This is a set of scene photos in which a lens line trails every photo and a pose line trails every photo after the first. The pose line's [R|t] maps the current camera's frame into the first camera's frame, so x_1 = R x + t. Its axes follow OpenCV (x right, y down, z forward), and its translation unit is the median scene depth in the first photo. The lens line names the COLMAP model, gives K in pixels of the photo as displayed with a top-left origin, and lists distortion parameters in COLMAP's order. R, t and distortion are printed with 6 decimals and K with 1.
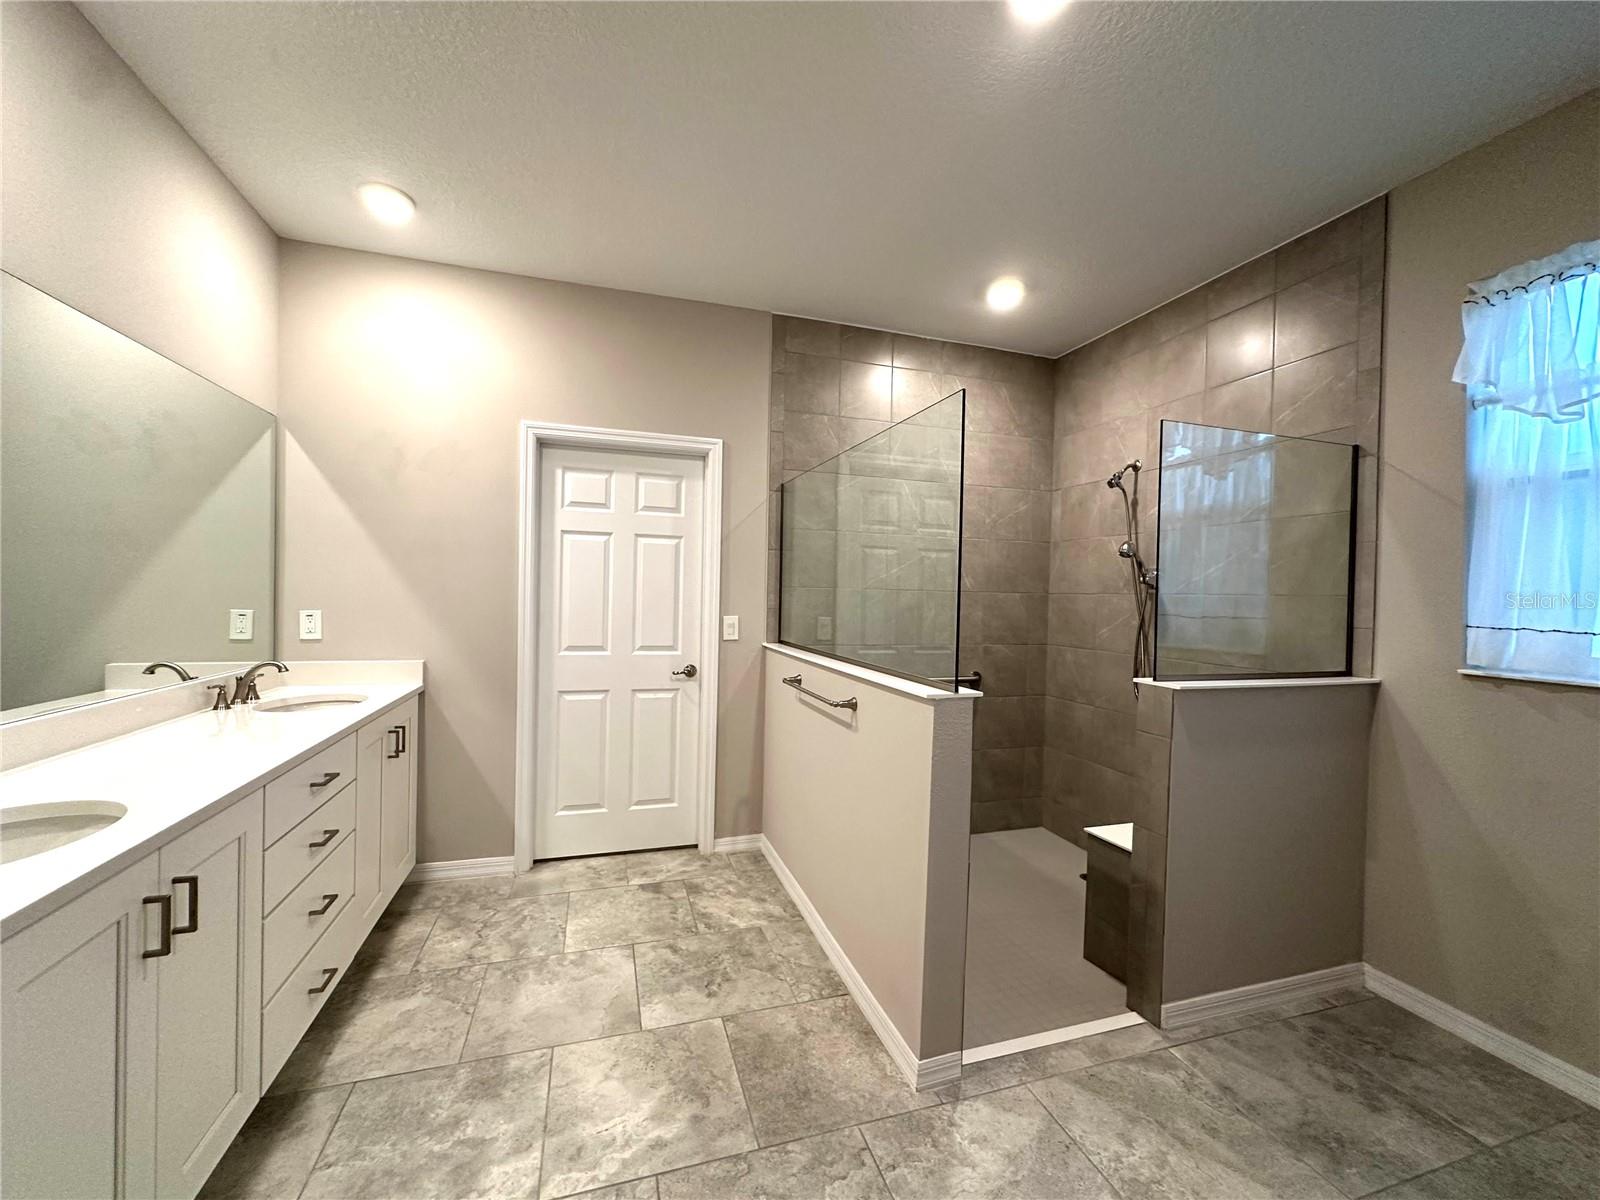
lens RADIAL K [[641.3, 0, 797.9], [0, 641.3, 598.9], [0, 0, 1]] dist [-0.002770, 0.000011]
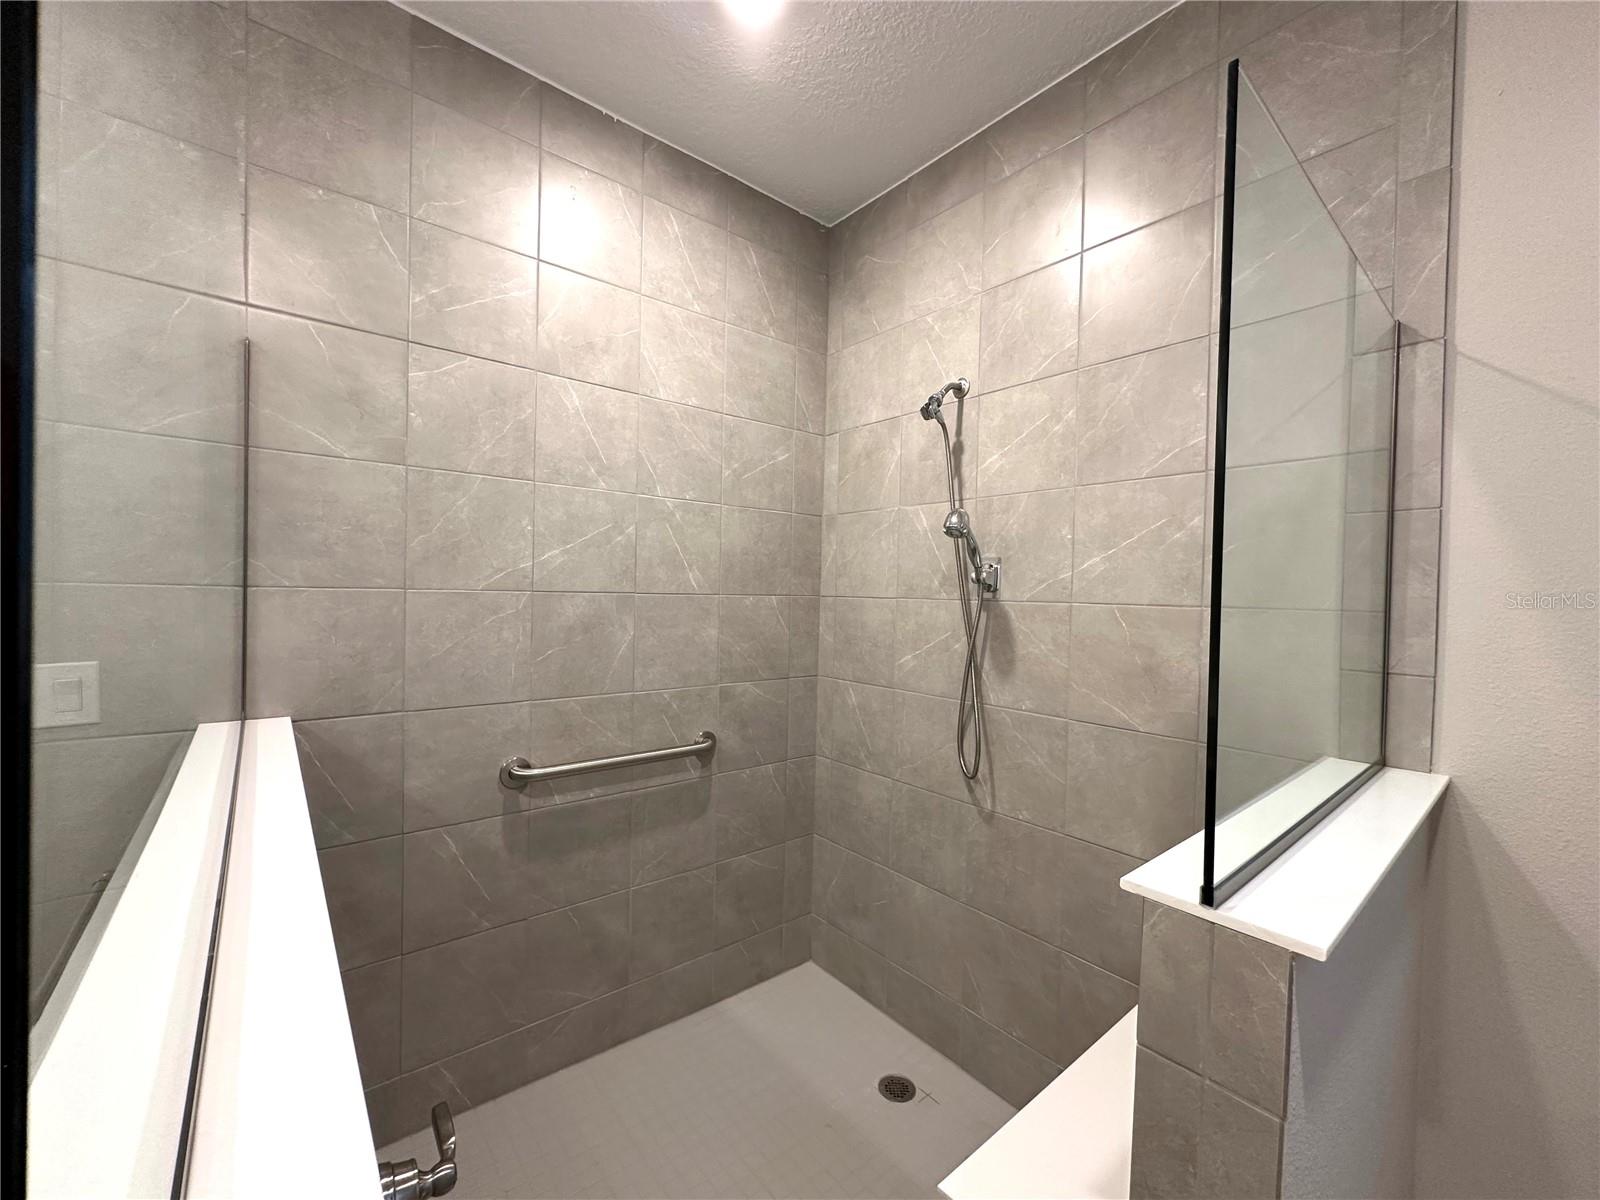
lens RADIAL K [[641.3, 0, 803.8], [0, 641.3, 600.4], [0, 0, 1]] dist [-0.002770, 0.000011]
pose [[0.926261, -0.006376, 0.376830, 0.165031], [0.001301, 0.999905, 0.013720, -0.015727], [-0.376881, -0.012218, 0.926181, 0.504843]]
